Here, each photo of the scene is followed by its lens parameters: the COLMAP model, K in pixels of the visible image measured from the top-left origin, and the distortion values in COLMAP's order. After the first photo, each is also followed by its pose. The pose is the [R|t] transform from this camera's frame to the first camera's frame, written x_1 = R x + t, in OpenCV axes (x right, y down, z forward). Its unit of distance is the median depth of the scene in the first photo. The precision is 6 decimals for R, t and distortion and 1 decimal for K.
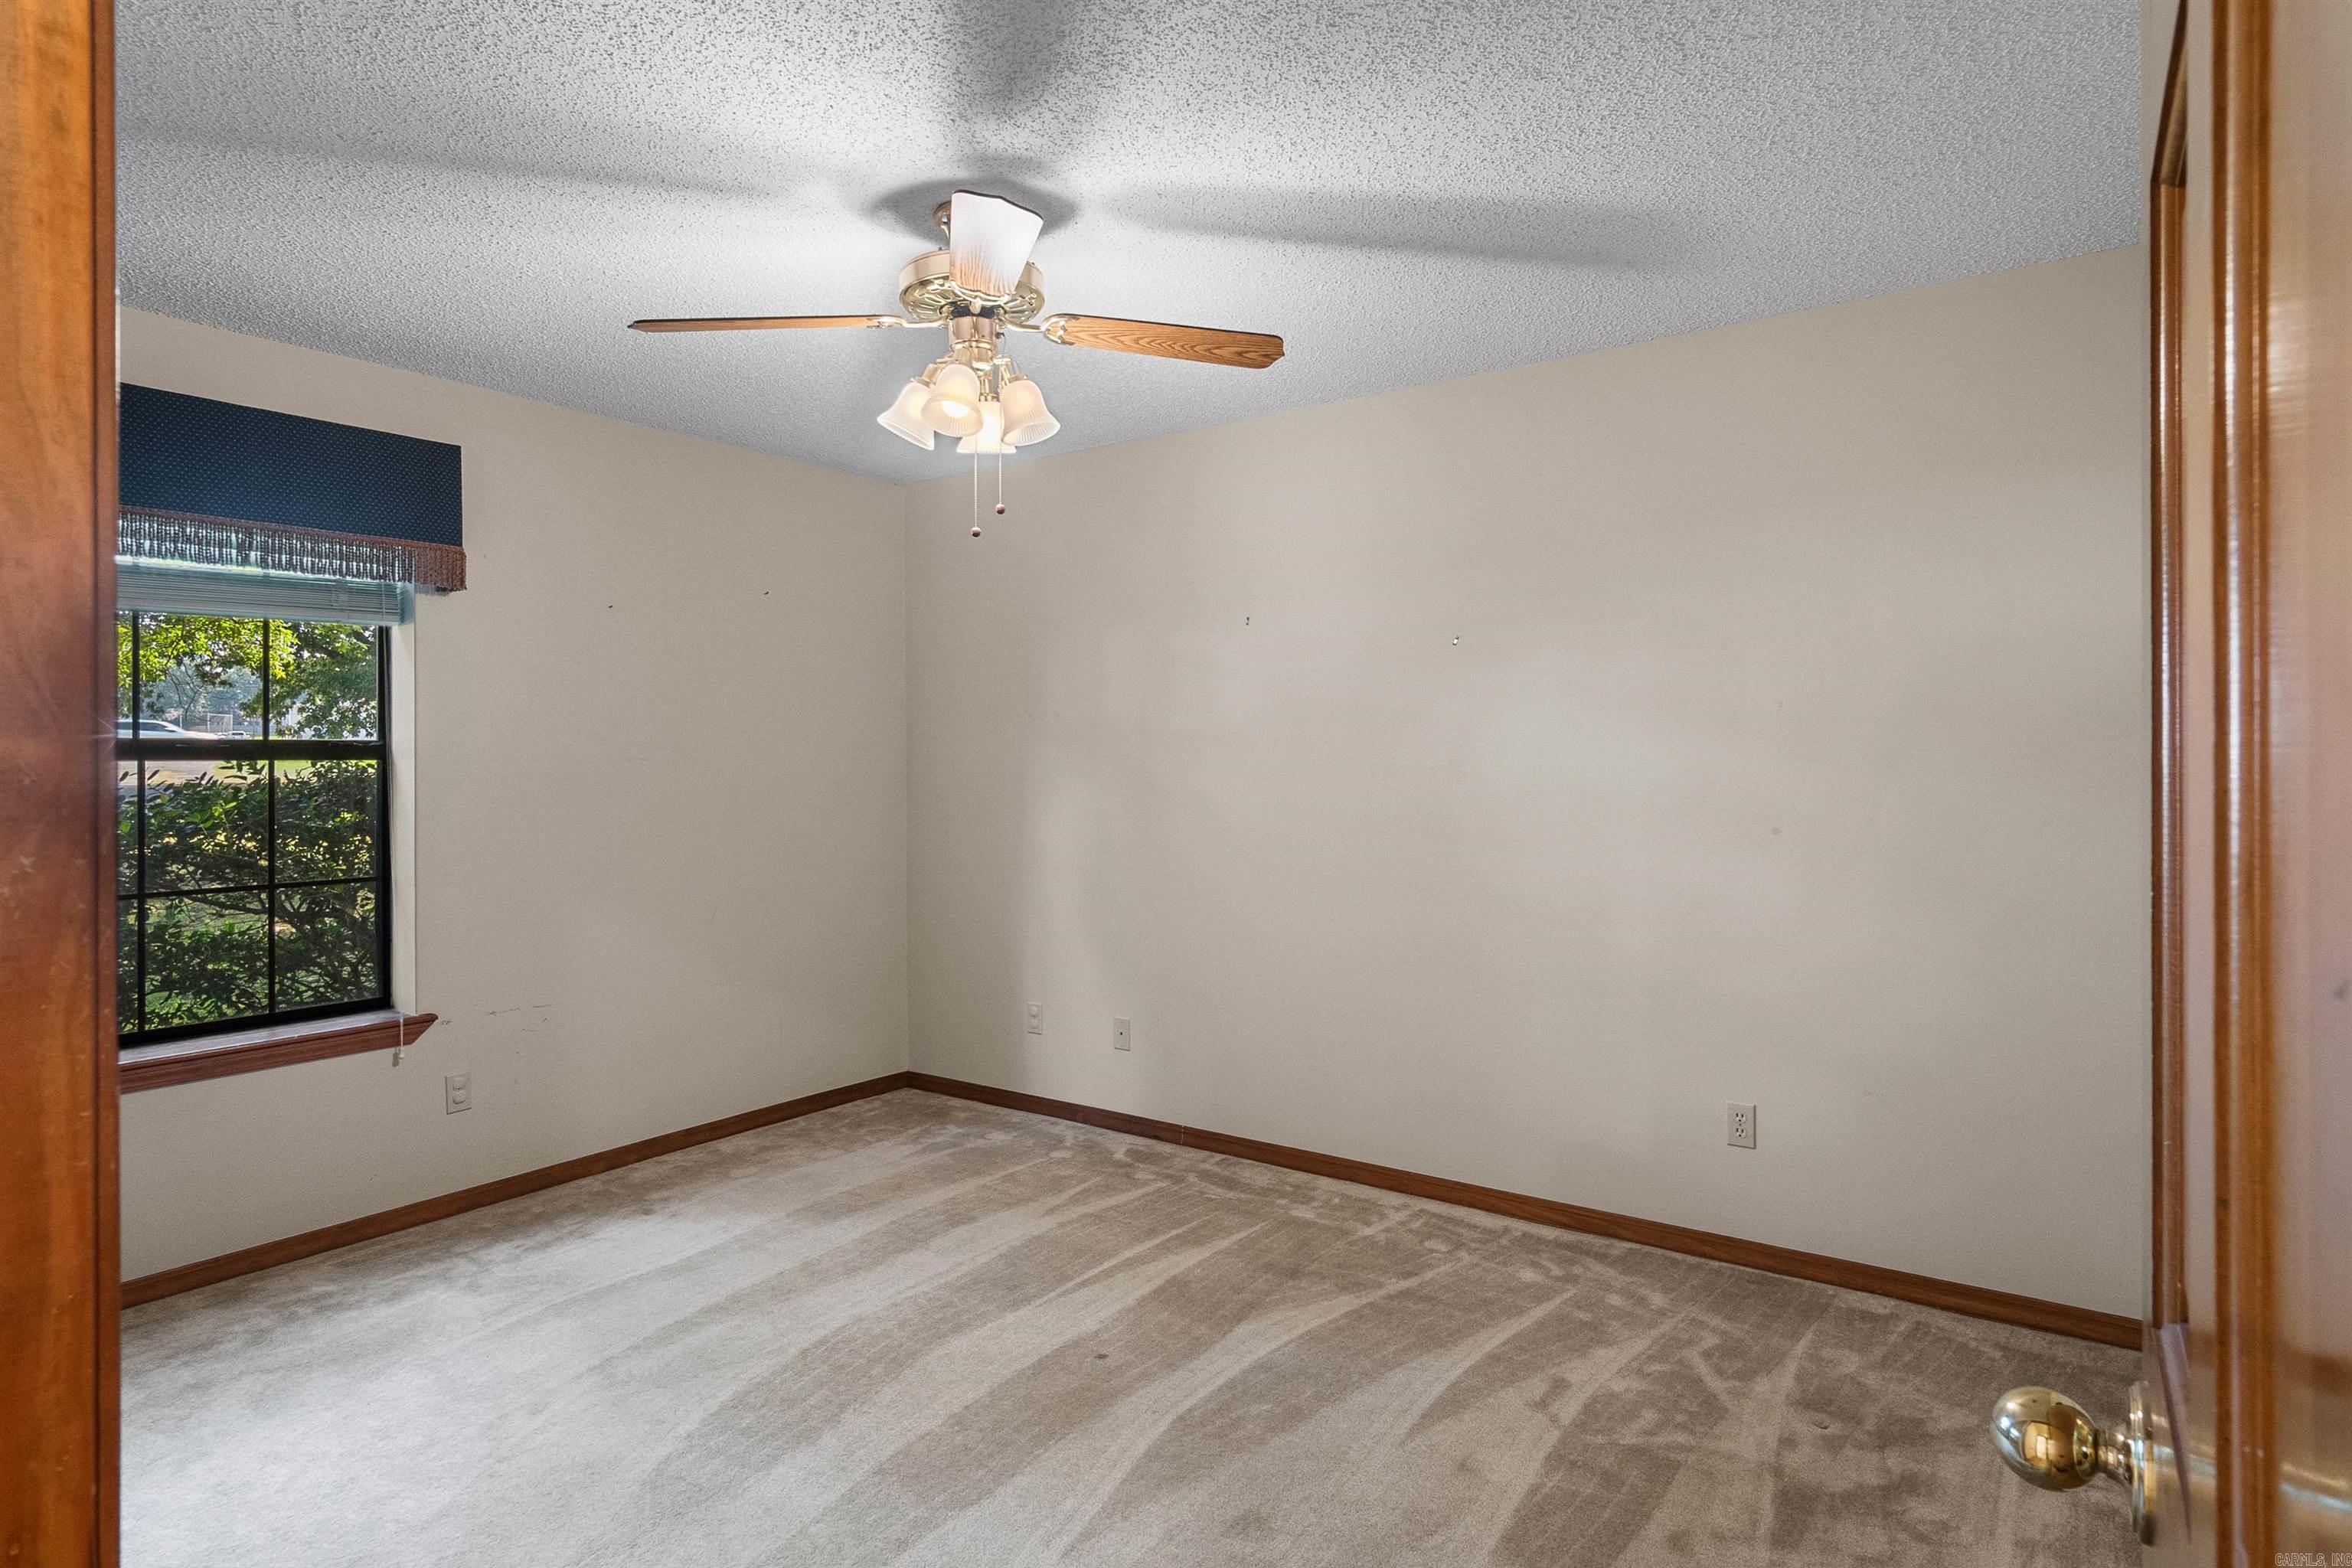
lens RADIAL K [[1267.6, 0, 1191.7], [0, 1267.6, 736.7], [0, 0, 1]] dist [-0.015795, 0.007728]
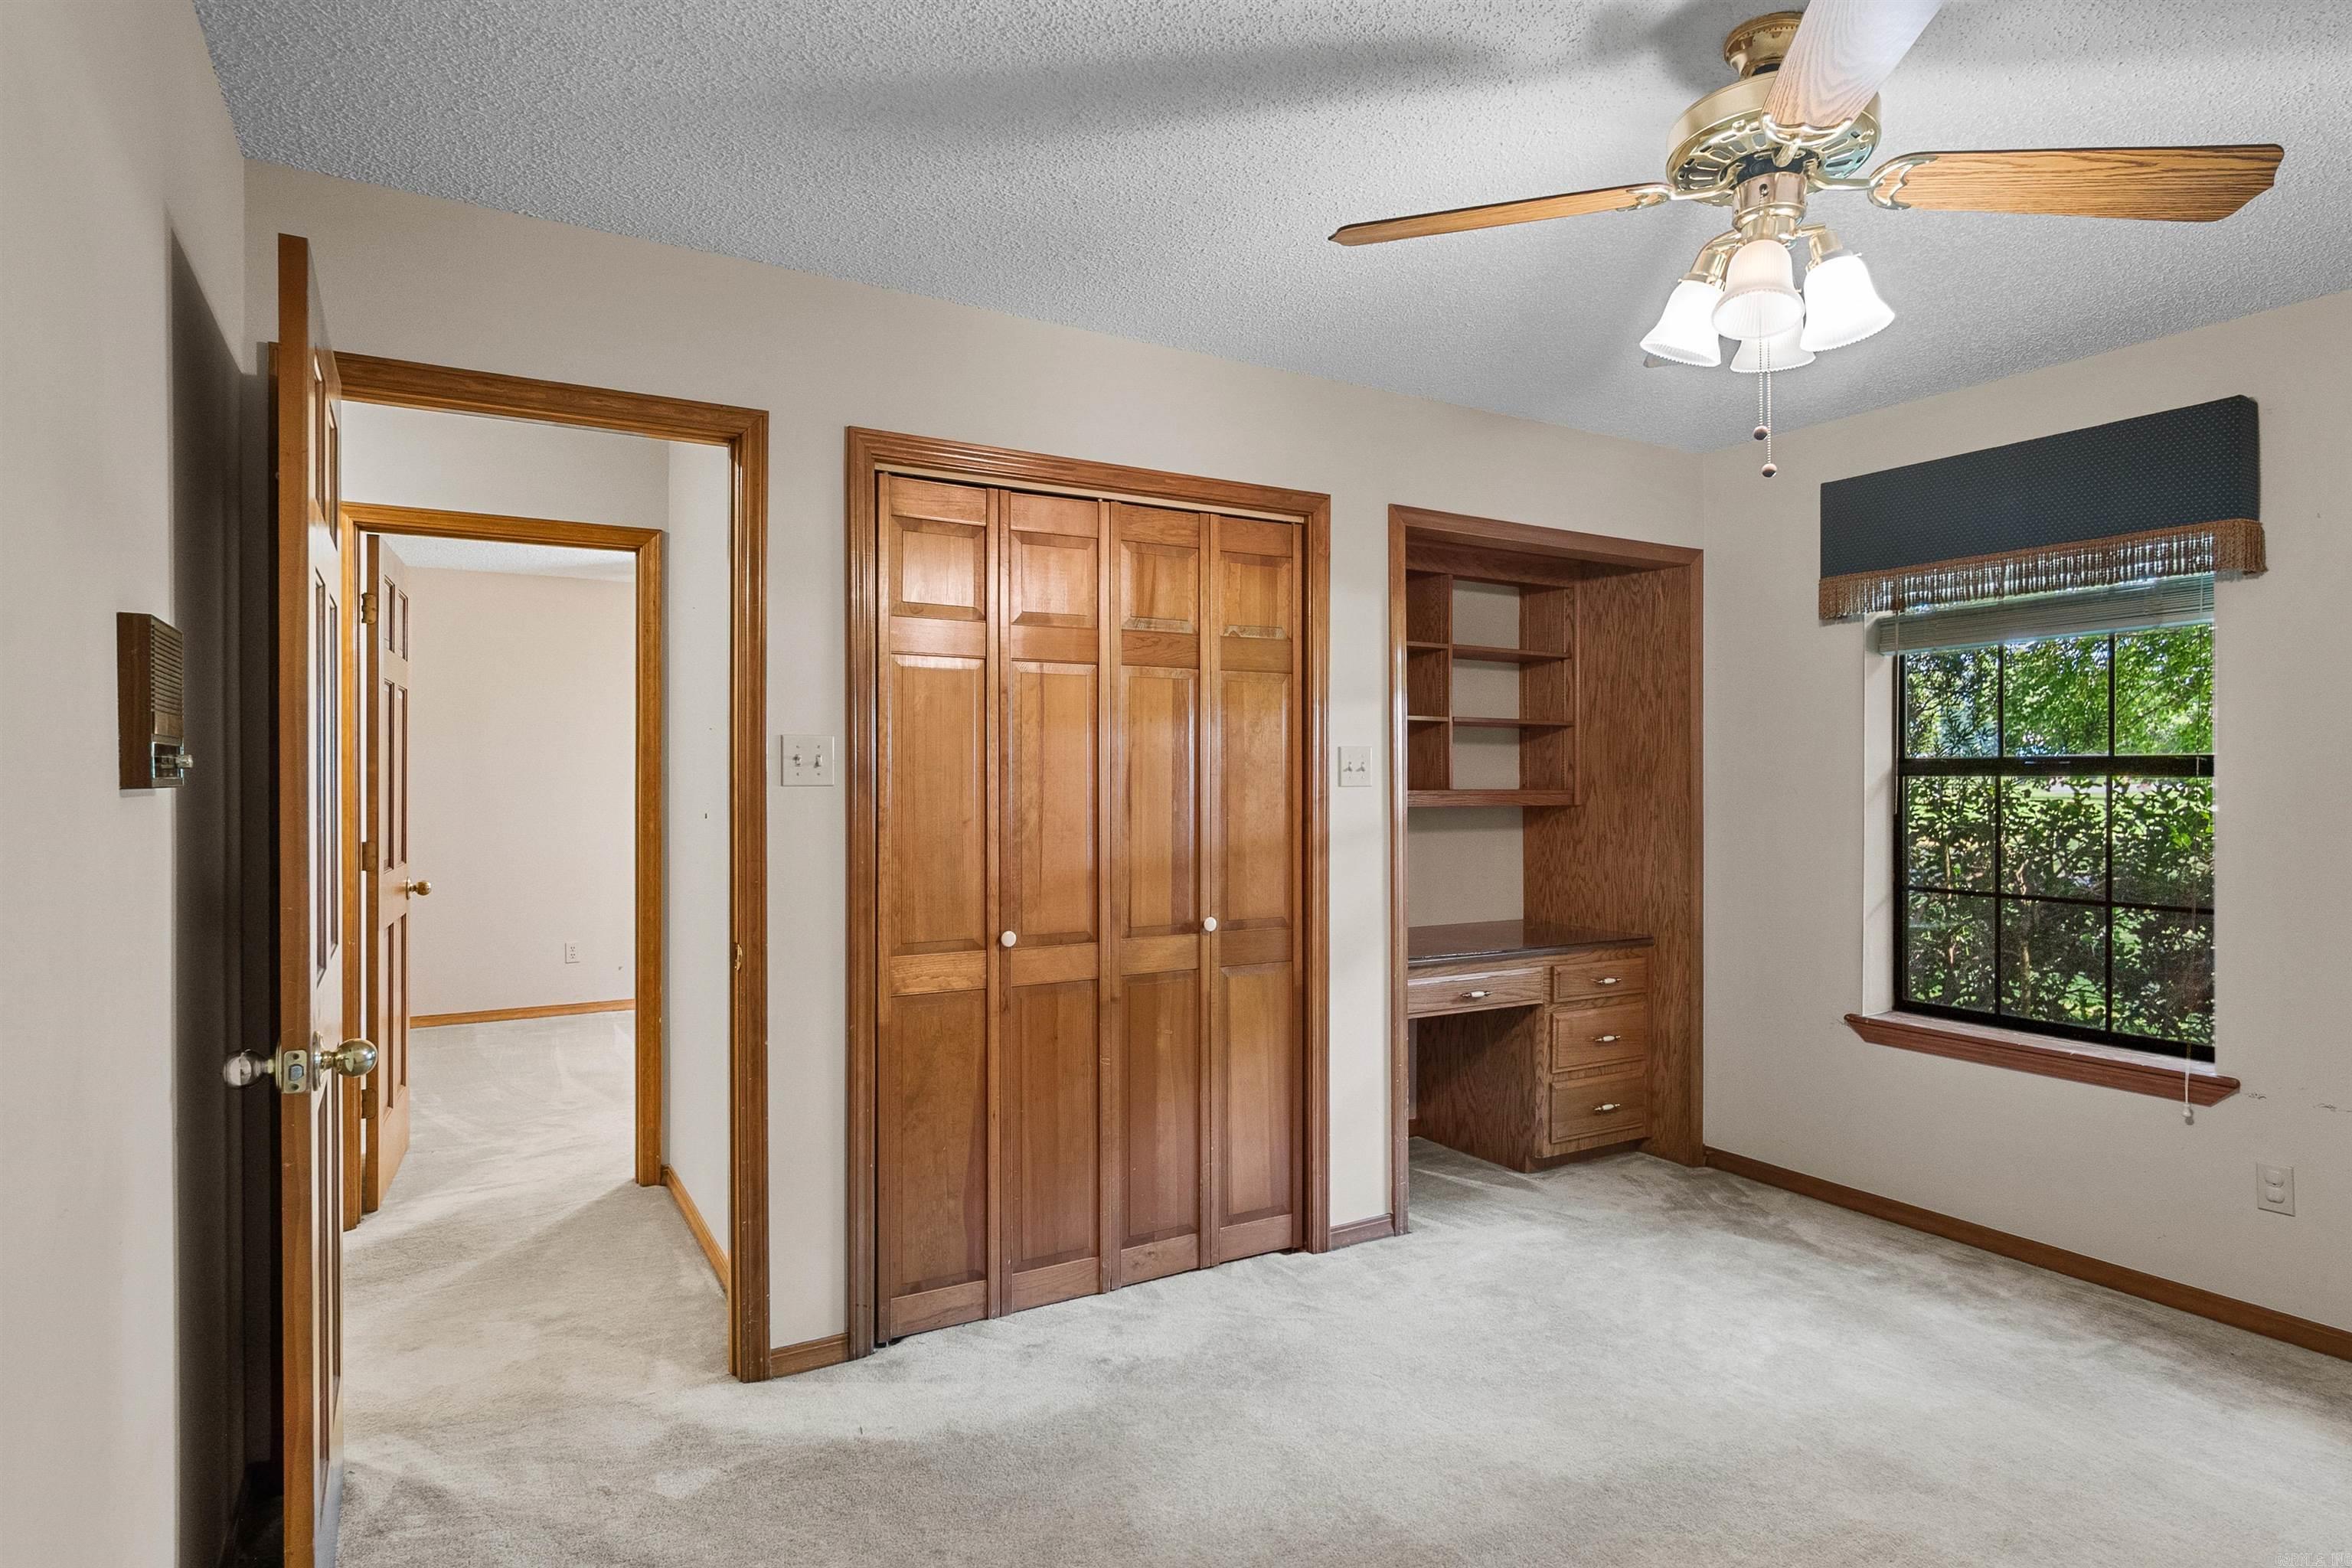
lens RADIAL K [[1267.6, 0, 1179.3], [0, 1267.6, 770.6], [0, 0, 1]] dist [-0.015795, 0.007728]
pose [[-0.390217, 0.011307, -0.920653, 0.464095], [0.012394, 0.999898, 0.007027, -0.002295], [0.920639, -0.008669, -0.390318, 0.711164]]
